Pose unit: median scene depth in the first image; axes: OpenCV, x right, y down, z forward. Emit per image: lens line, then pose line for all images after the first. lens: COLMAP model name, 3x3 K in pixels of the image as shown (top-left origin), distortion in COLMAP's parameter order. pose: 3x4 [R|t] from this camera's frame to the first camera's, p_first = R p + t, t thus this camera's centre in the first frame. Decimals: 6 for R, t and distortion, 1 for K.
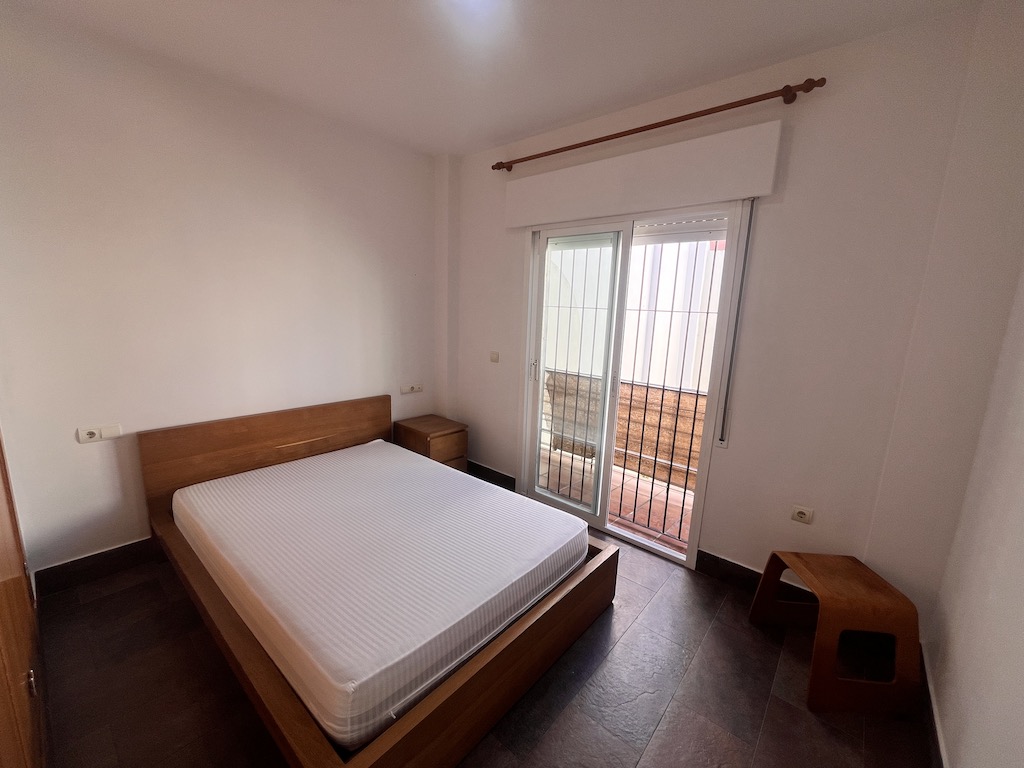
lens RADIAL K [[418.0, 0, 510.8], [0, 418.0, 383.9], [0, 0, 1]] dist [-0.004248, 0.000479]
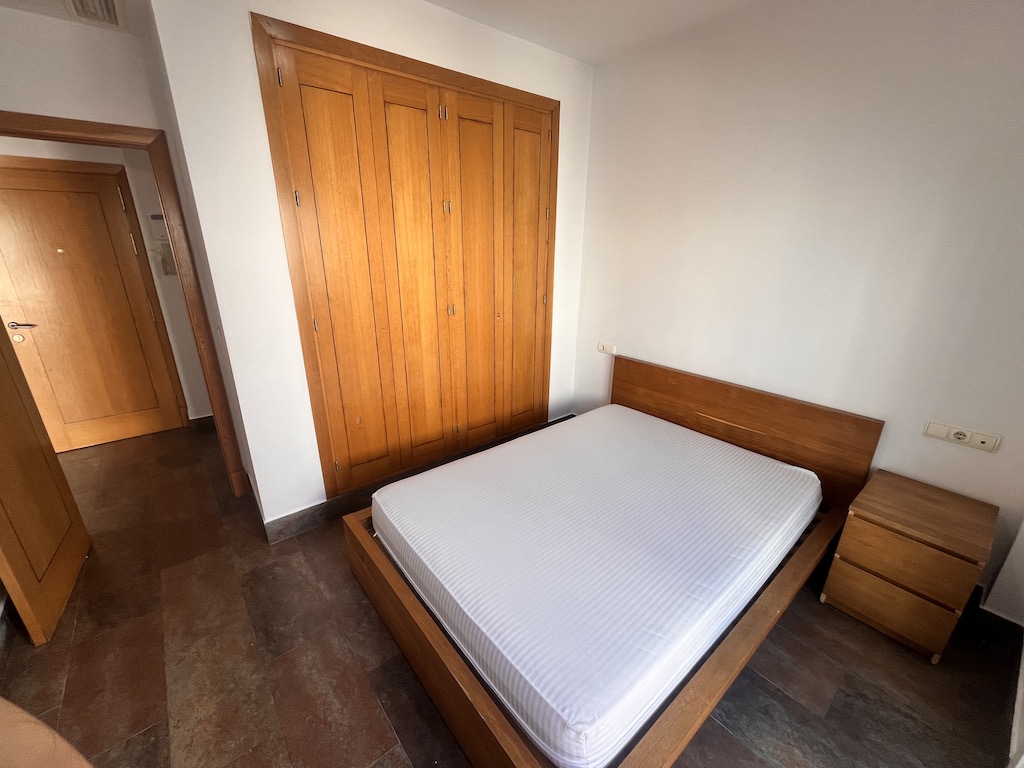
lens RADIAL K [[418.0, 0, 509.8], [0, 418.0, 387.7], [0, 0, 1]] dist [-0.004248, 0.000479]
pose [[-0.169991, 0.288645, -0.942225, 0.359592], [-0.193394, 0.927776, 0.319110, -0.111948], [0.966283, 0.236466, -0.101891, 0.586574]]
